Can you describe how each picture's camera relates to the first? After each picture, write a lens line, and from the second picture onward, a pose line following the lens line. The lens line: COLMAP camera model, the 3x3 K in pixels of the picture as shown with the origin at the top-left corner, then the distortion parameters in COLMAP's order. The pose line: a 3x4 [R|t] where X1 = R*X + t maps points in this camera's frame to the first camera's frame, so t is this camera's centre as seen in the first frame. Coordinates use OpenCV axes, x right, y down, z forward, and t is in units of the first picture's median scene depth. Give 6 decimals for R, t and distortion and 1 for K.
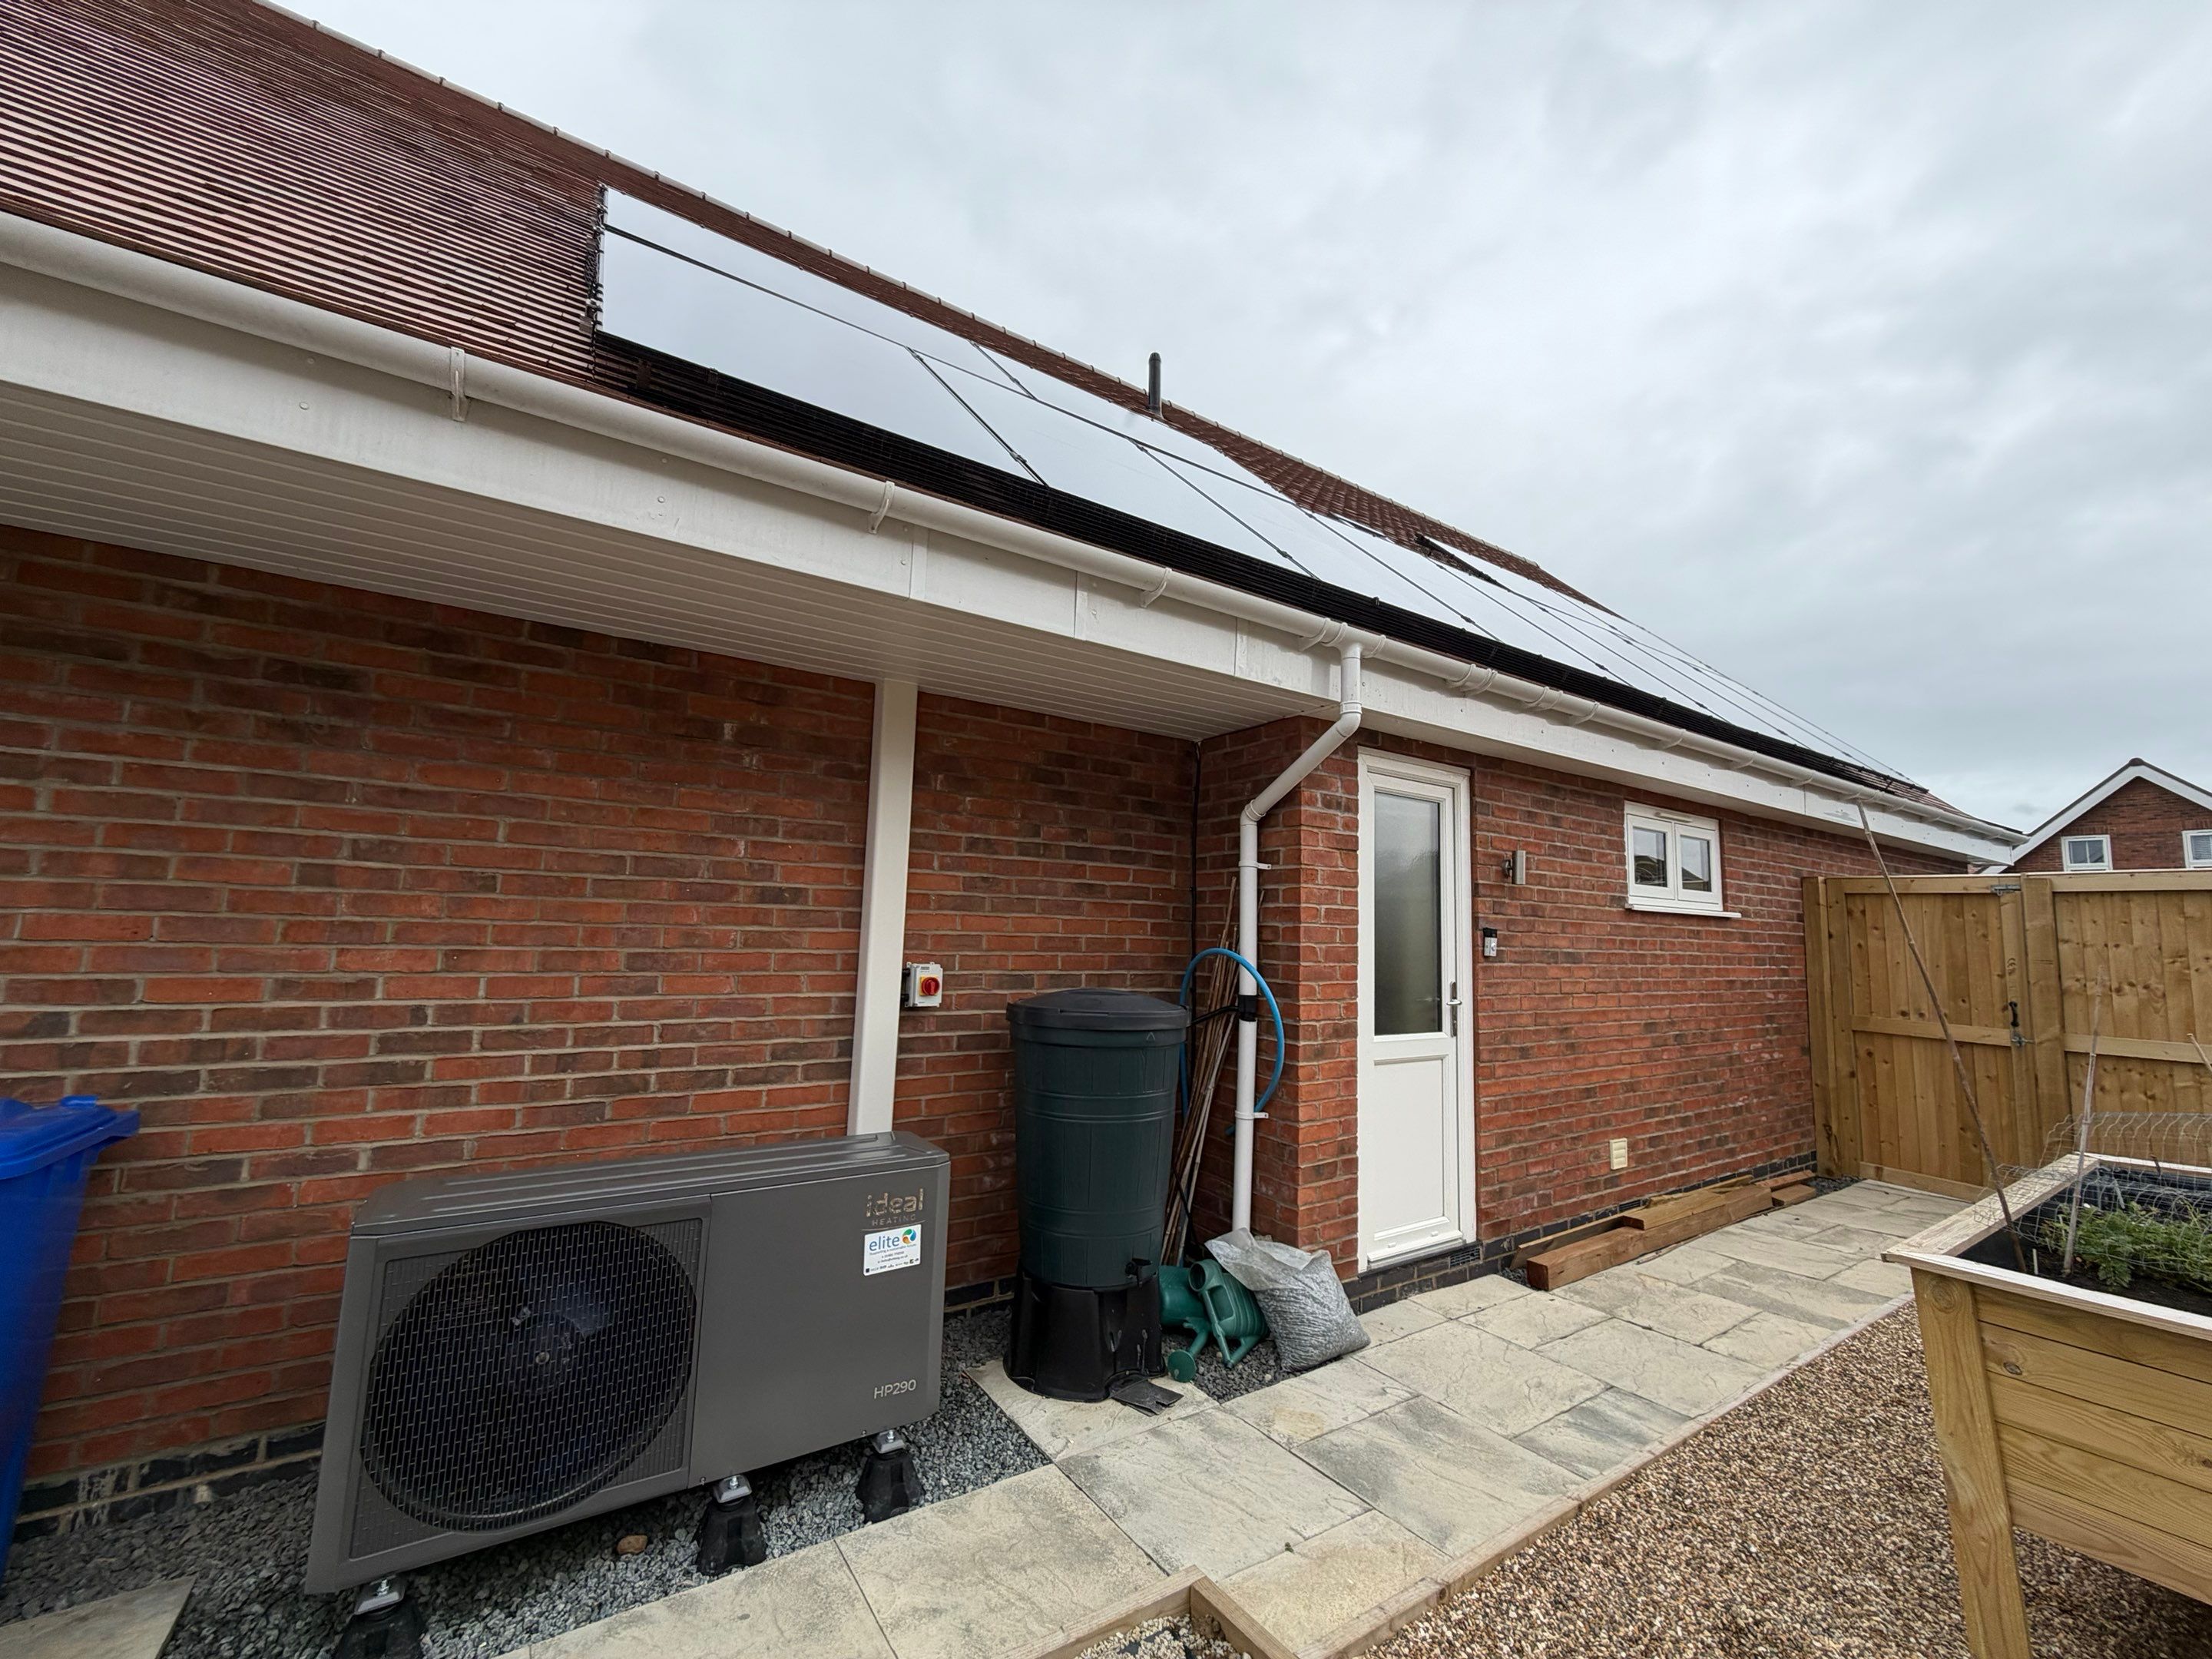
lens RADIAL K [[880.5, 0, 1113.9], [0, 880.5, 830.4], [0, 0, 1]] dist [0.000162, 0.000305]
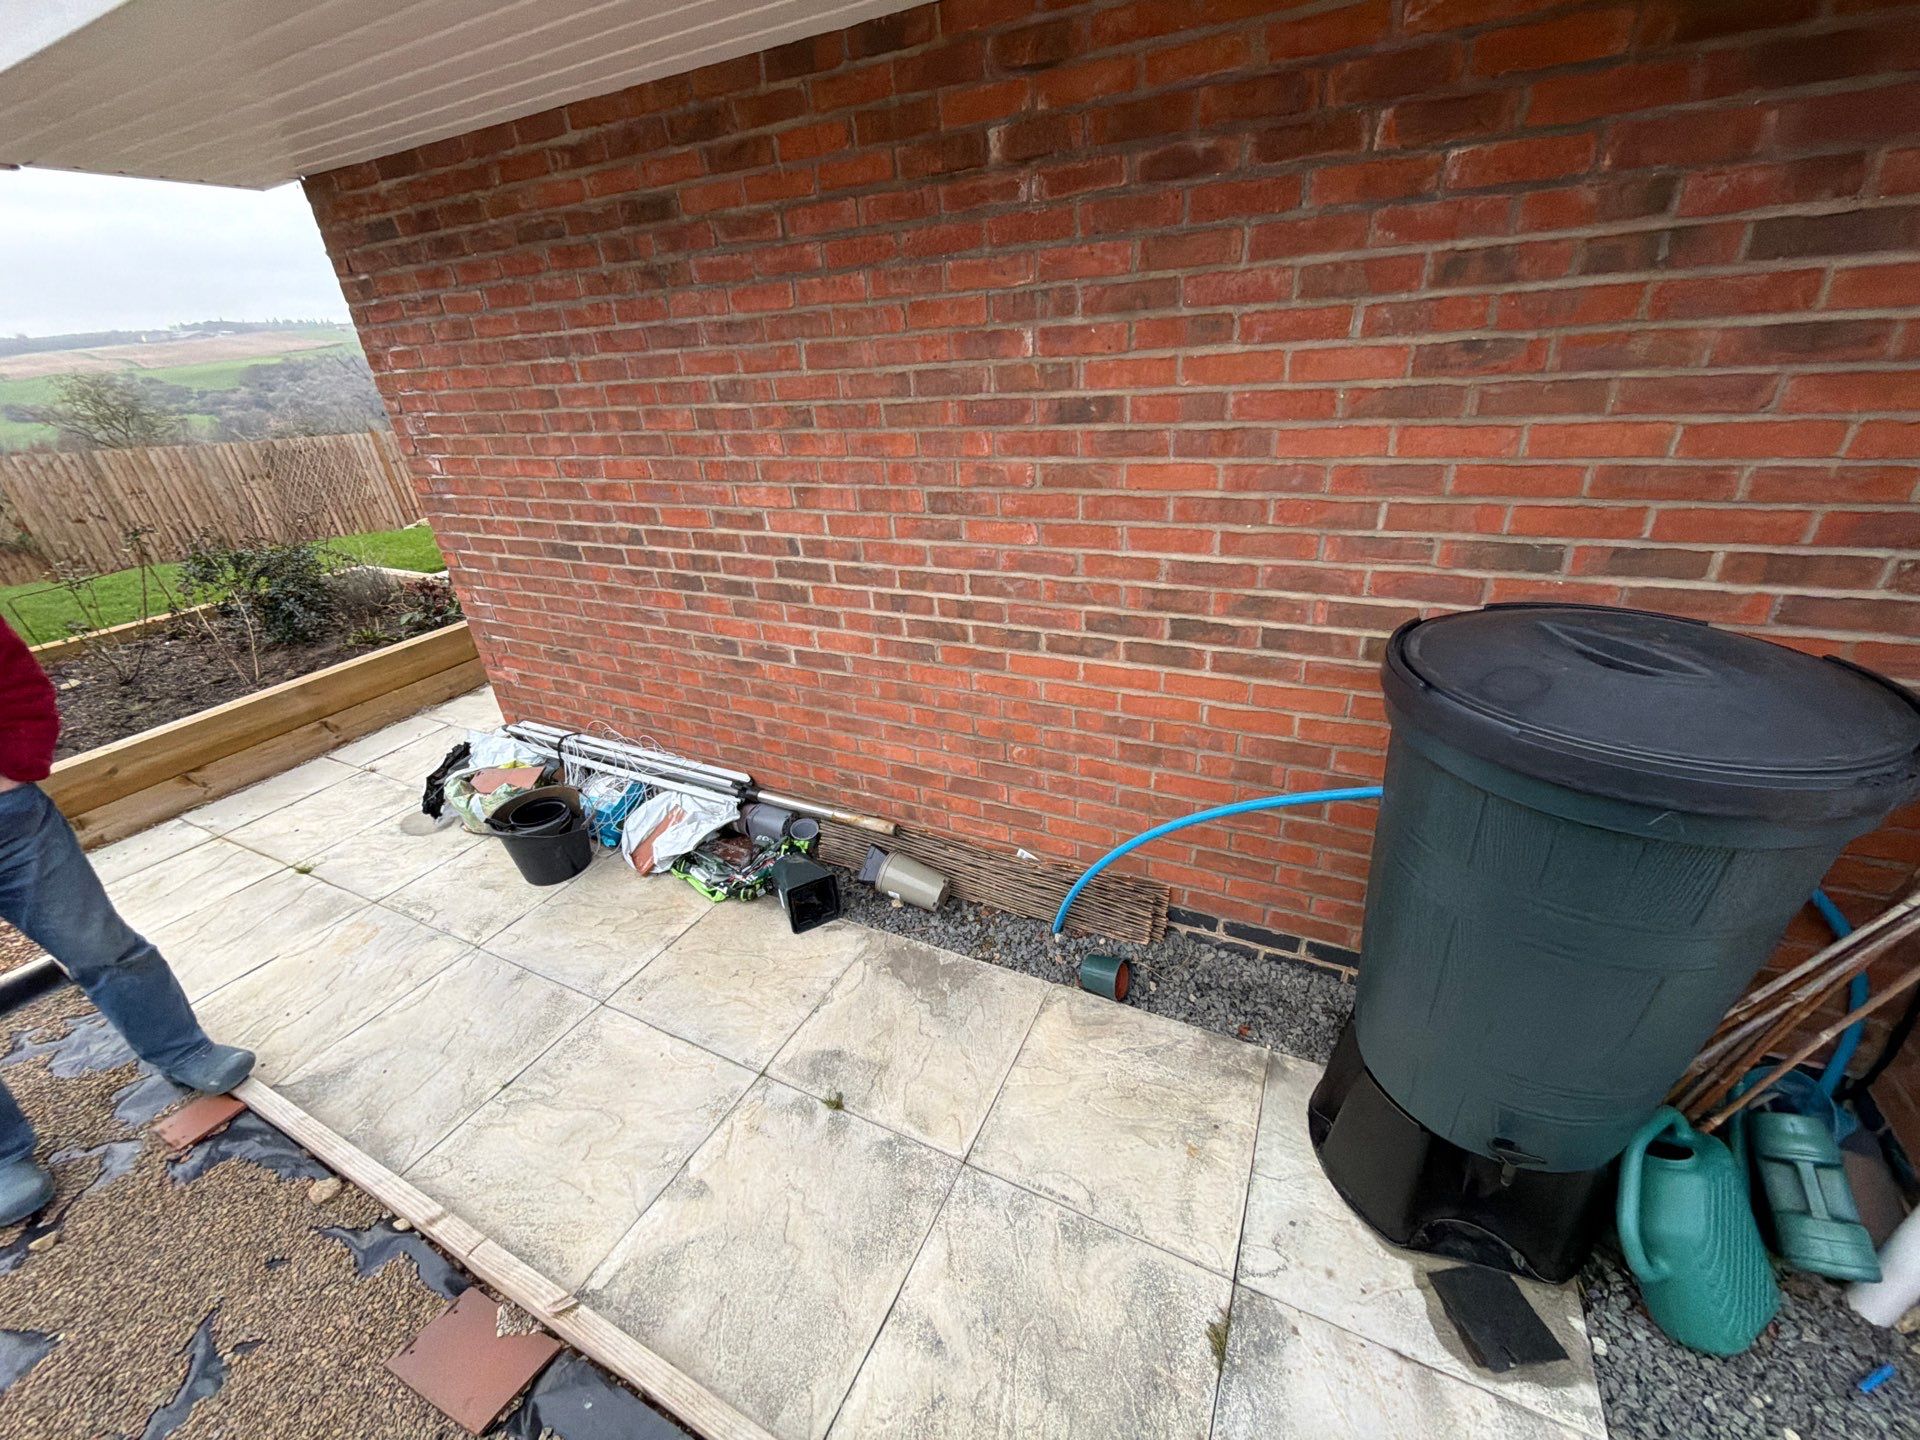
lens RADIAL K [[764.3, 0, 962.5], [0, 764.3, 721.6], [0, 0, 1]] dist [0.000162, 0.000305]
pose [[0.499840, 0.334623, -0.798866, 0.158431], [0.173916, 0.864790, 0.471054, -0.016721], [0.848477, -0.374387, 0.374060, 0.702461]]
